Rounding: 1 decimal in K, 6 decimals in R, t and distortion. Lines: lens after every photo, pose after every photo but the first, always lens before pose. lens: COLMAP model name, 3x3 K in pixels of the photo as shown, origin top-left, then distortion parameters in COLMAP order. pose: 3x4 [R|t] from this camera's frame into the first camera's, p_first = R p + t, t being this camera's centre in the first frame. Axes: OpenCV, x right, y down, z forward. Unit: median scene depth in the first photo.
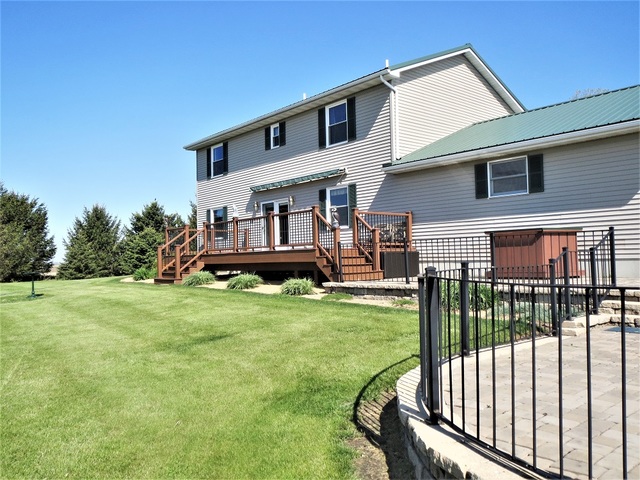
lens RADIAL K [[537.5, 0, 320.0], [0, 537.5, 240.0], [0, 0, 1]] dist [-0.021656, 0.006662]
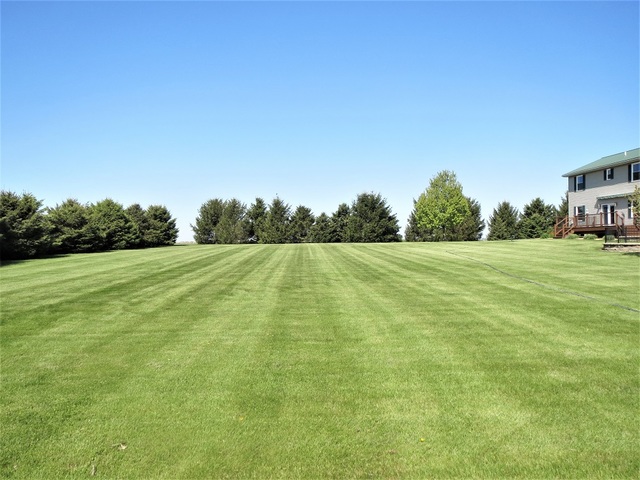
lens RADIAL K [[537.5, 0, 320.0], [0, 537.5, 240.0], [0, 0, 1]] dist [-0.021656, 0.006662]
pose [[0.804612, 0.018142, -0.593524, 0.296321], [0.006019, 0.999233, 0.038703, -0.018358], [0.593771, -0.034713, 0.803885, -1.621788]]
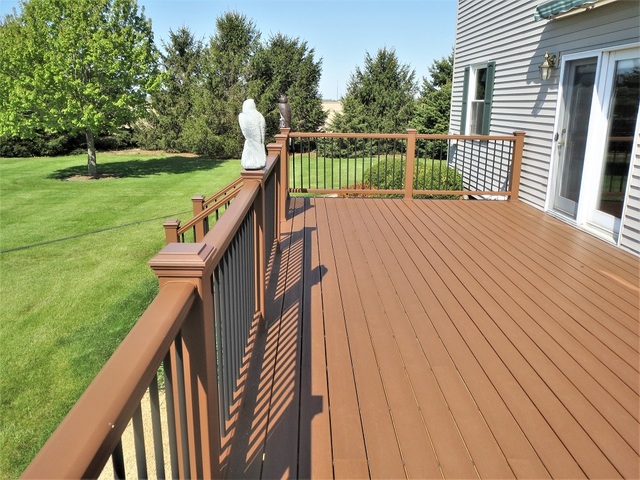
lens RADIAL K [[537.5, 0, 320.0], [0, 537.5, 240.0], [0, 0, 1]] dist [-0.021656, 0.006662]
pose [[0.775926, 0.189122, -0.601807, -0.012173], [-0.004321, 0.955573, 0.294724, -0.065828], [0.630810, -0.226083, 0.742271, 0.741603]]
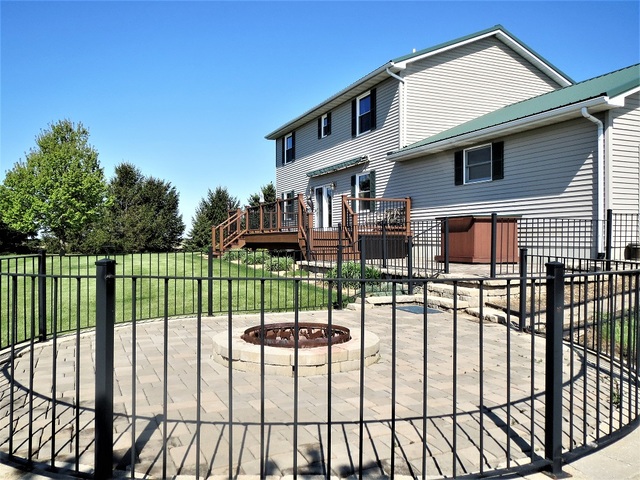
lens RADIAL K [[537.5, 0, 320.0], [0, 537.5, 240.0], [0, 0, 1]] dist [-0.021656, 0.006662]
pose [[0.954662, 0.019484, -0.297055, 0.261077], [-0.006910, 0.999037, 0.043319, -0.010406], [0.297613, -0.039302, 0.953877, -0.055640]]
